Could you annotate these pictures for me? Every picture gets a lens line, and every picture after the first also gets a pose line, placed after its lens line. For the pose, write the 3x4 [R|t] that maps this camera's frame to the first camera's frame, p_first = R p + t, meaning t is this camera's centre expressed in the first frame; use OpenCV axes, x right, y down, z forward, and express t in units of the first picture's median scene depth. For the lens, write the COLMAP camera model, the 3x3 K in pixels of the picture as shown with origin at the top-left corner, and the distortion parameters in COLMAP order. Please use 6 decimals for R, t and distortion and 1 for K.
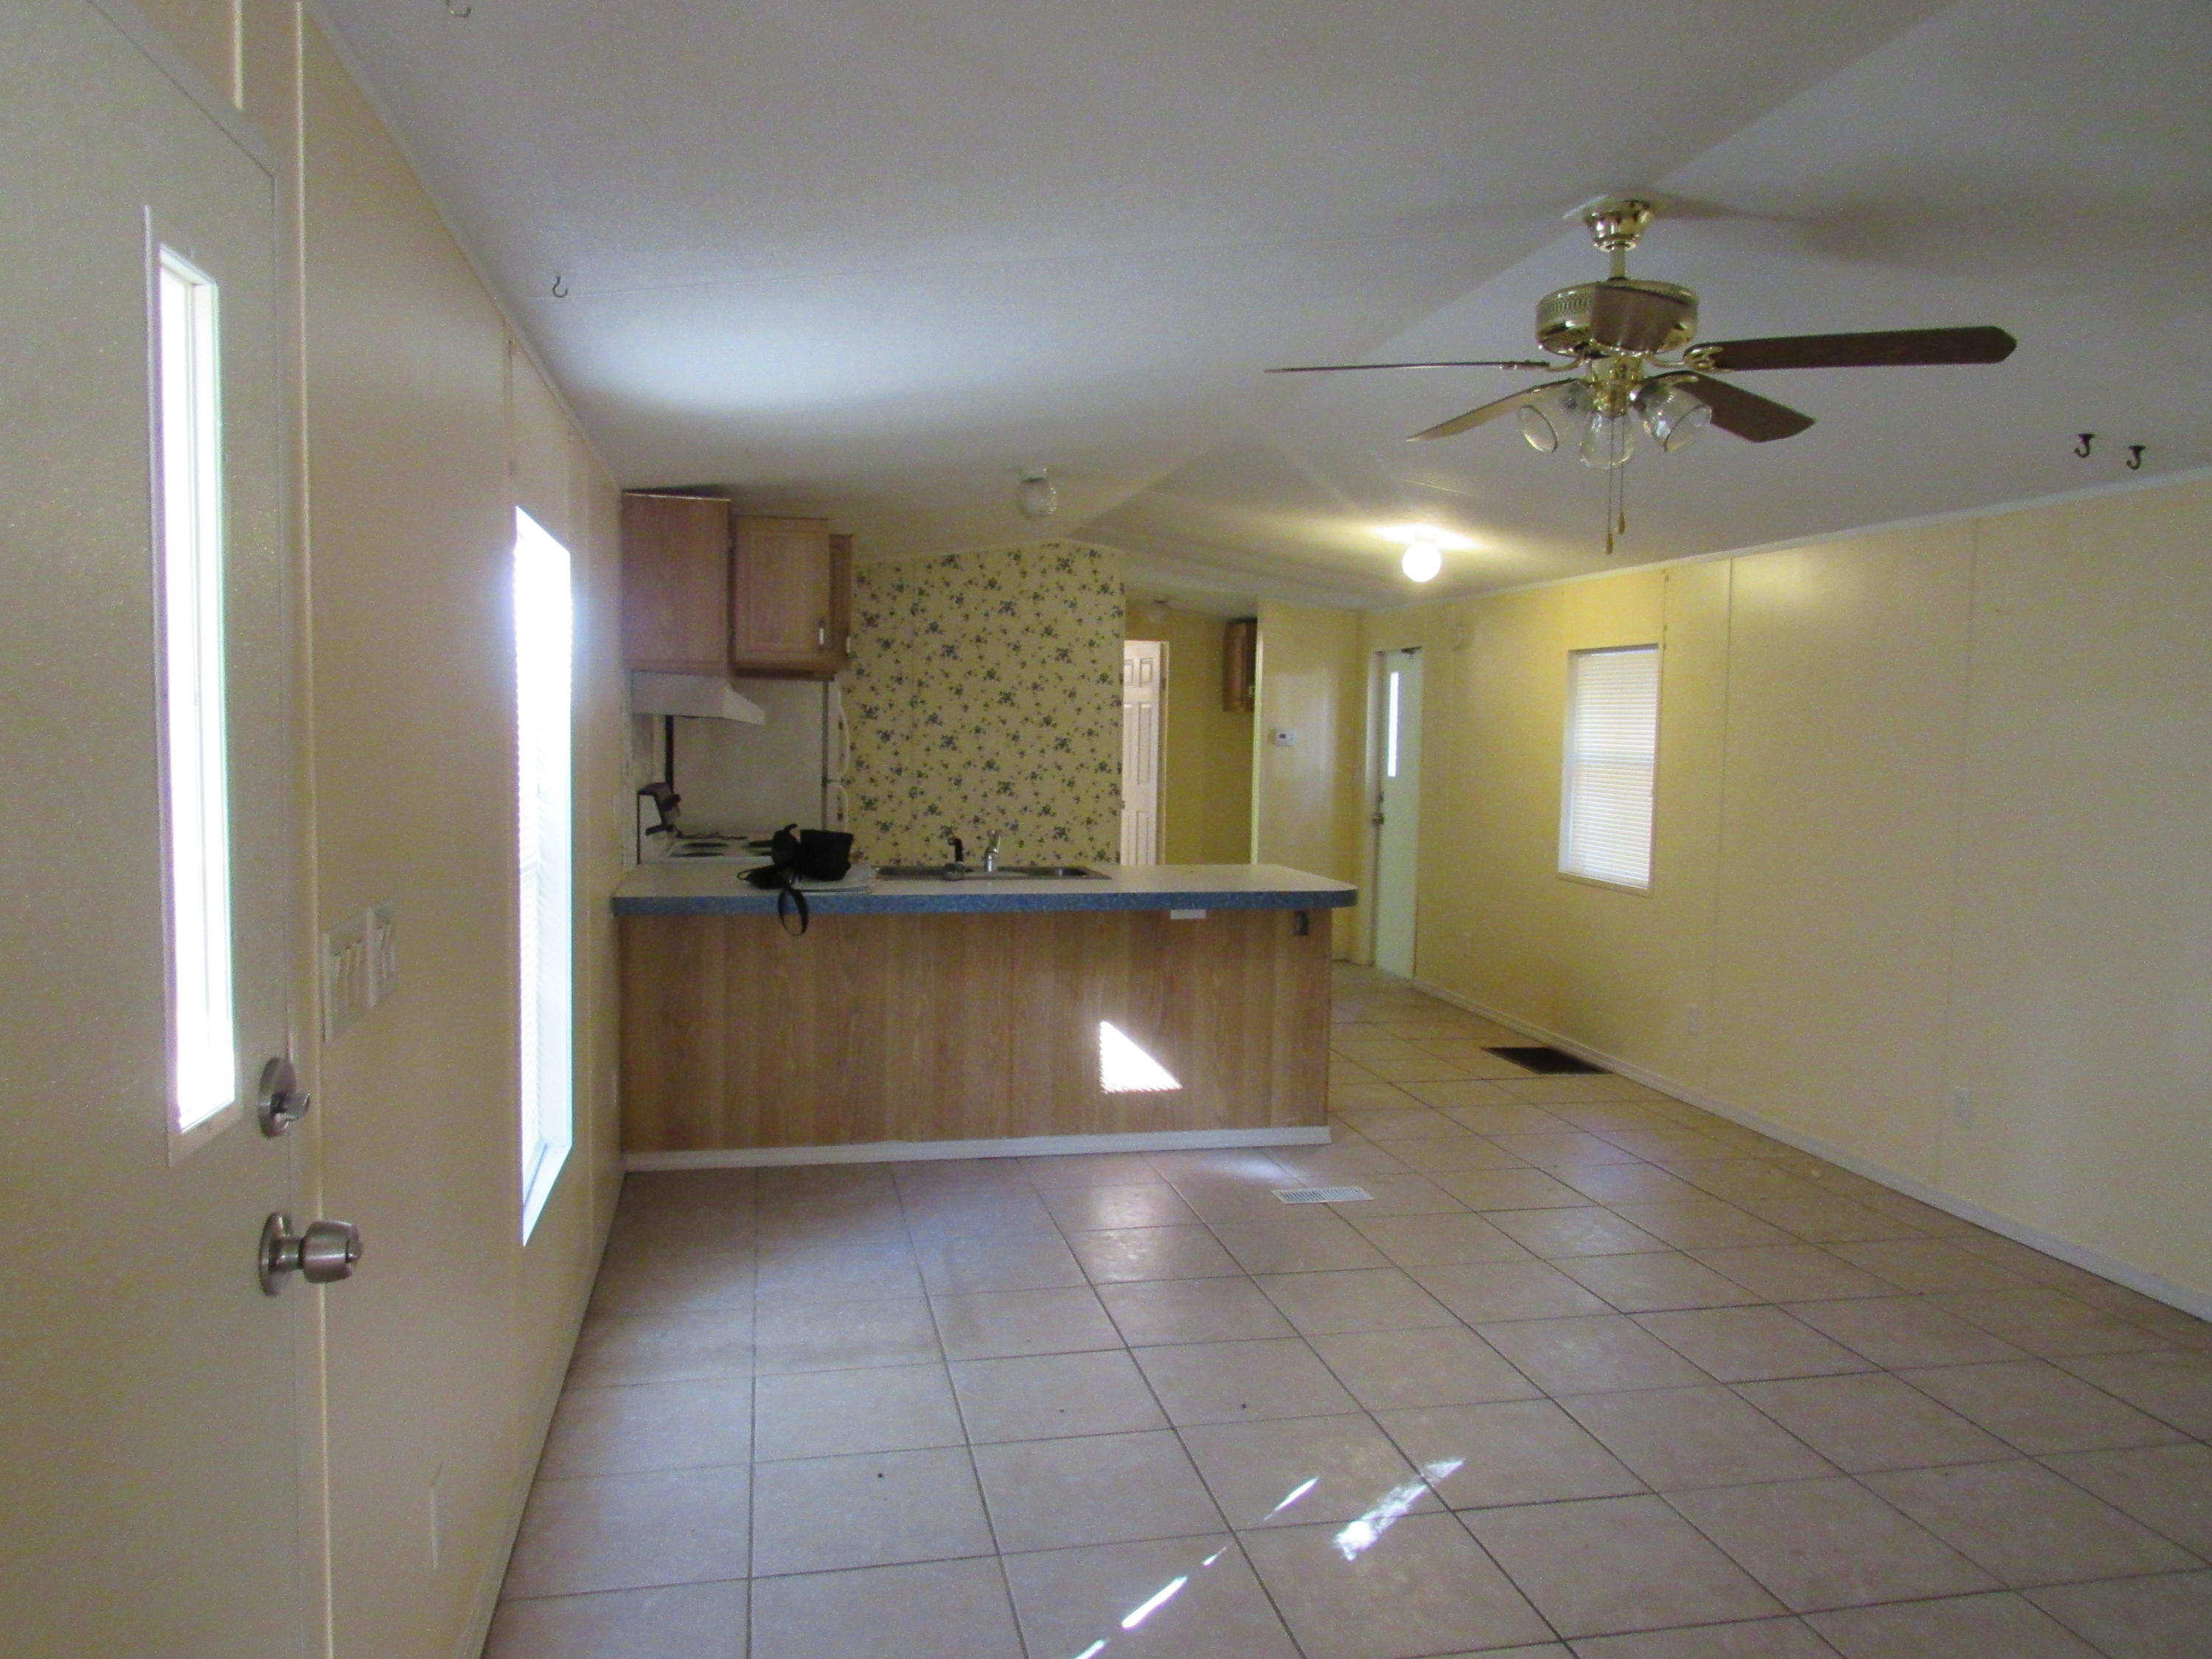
lens RADIAL K [[1556.2, 0, 1106.0], [0, 1556.2, 829.5], [0, 0, 1]] dist [-0.009112, -0.001444]
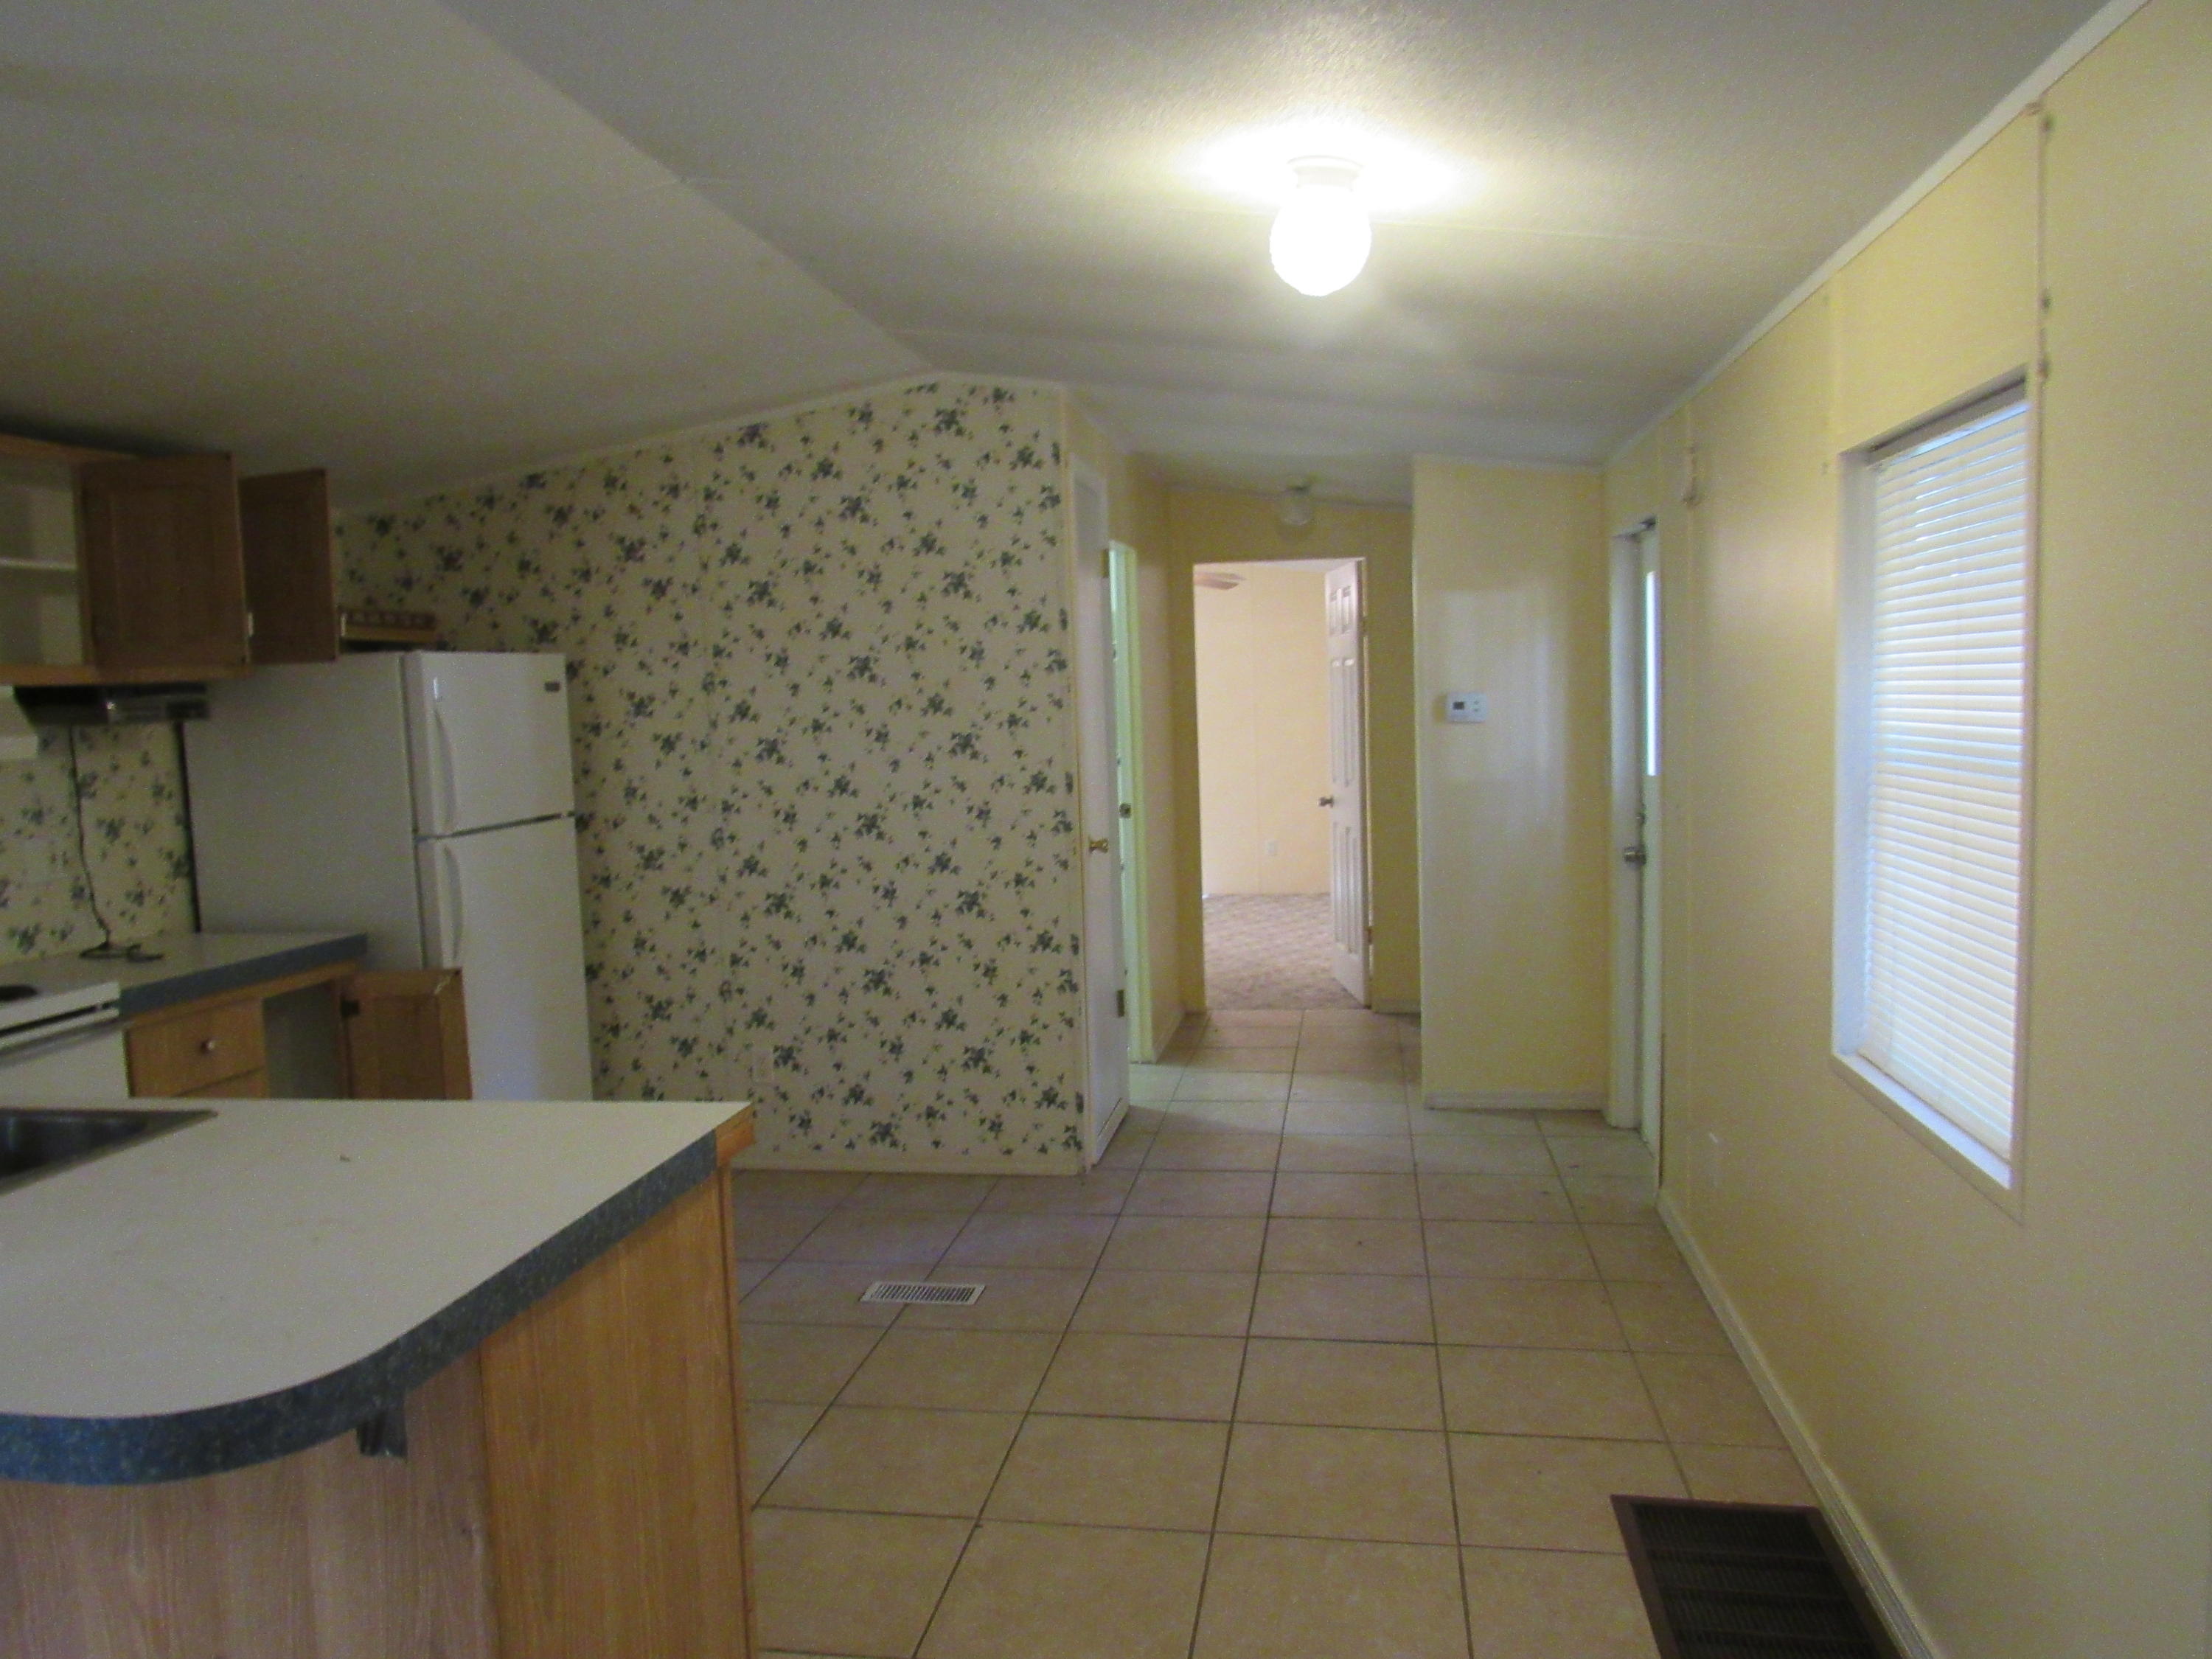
lens RADIAL K [[1556.2, 0, 1106.0], [0, 1556.2, 829.5], [0, 0, 1]] dist [-0.009112, -0.001444]
pose [[0.927173, -0.019274, -0.374138, 0.231385], [0.026773, 0.999531, 0.014856, -0.031573], [0.373676, -0.023791, 0.927254, 0.506984]]
